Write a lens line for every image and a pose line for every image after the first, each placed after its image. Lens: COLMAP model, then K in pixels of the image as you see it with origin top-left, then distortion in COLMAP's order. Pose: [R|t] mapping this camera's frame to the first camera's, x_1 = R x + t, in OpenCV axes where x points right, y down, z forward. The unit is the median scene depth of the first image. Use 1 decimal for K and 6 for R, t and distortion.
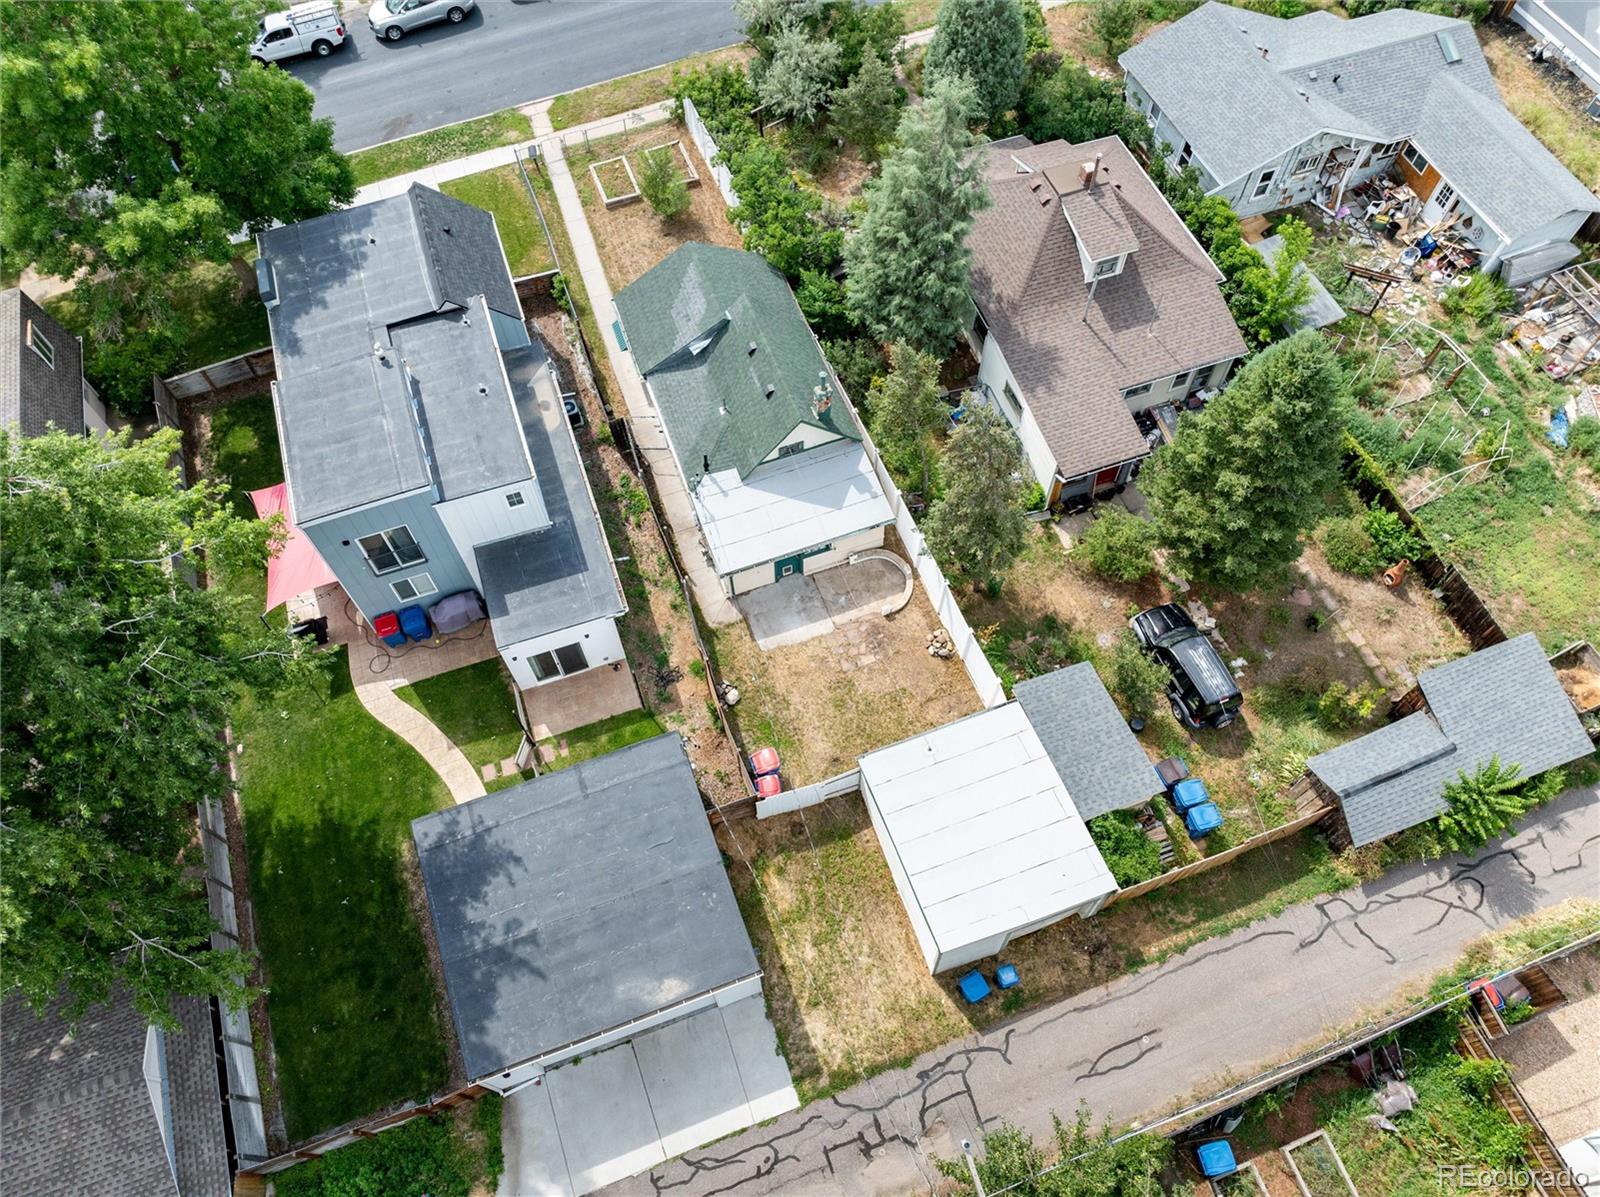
lens RADIAL K [[1142.4, 0, 807.0], [0, 1142.4, 598.4], [0, 0, 1]] dist [-0.045013, 0.014846]
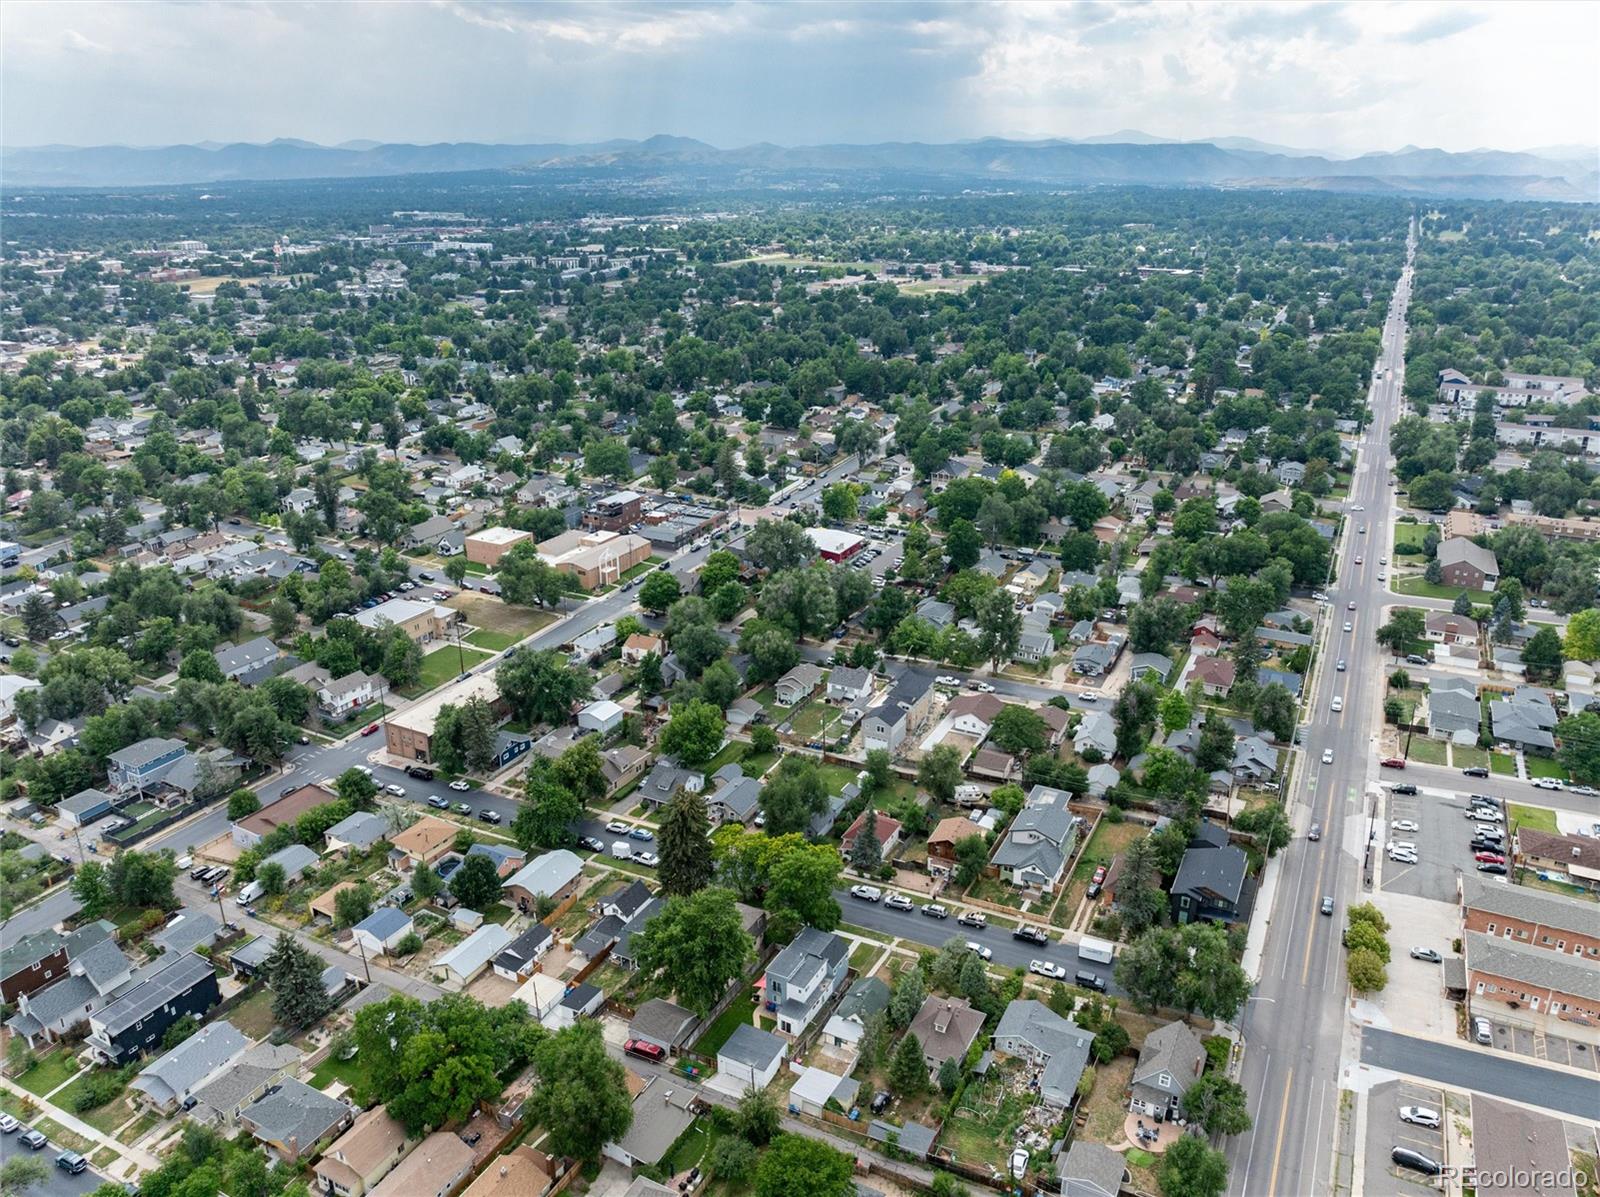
lens RADIAL K [[1142.4, 0, 801.9], [0, 1142.4, 596.6], [0, 0, 1]] dist [-0.045013, 0.014846]
pose [[0.669878, 0.263444, -0.694162, 2.527288], [-0.648765, 0.662347, -0.374699, 0.575401], [0.361064, 0.701351, 0.614605, -2.999564]]
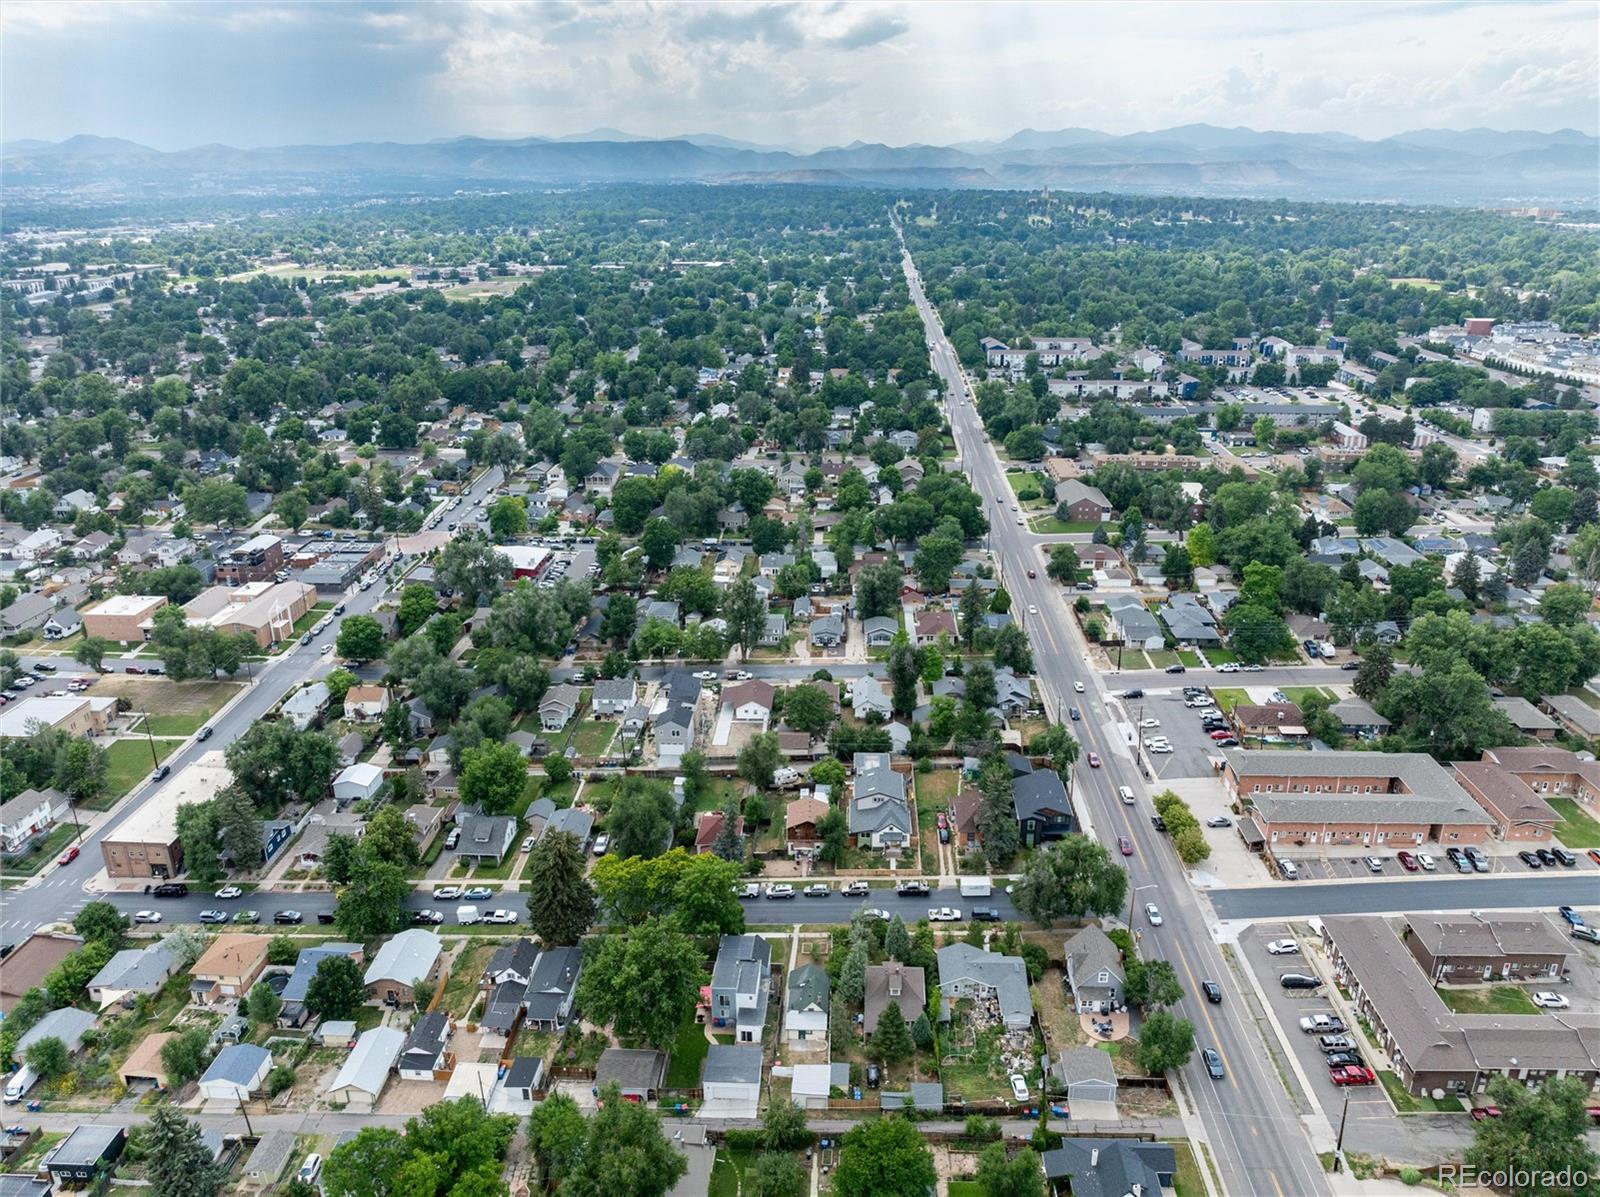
lens RADIAL K [[1142.4, 0, 809.6], [0, 1142.4, 603.1], [0, 0, 1]] dist [-0.045013, 0.014846]
pose [[0.919708, 0.140959, -0.366425, 1.418403], [-0.342646, 0.743799, -0.573895, 1.269680], [0.191651, 0.653371, 0.732377, -3.379968]]
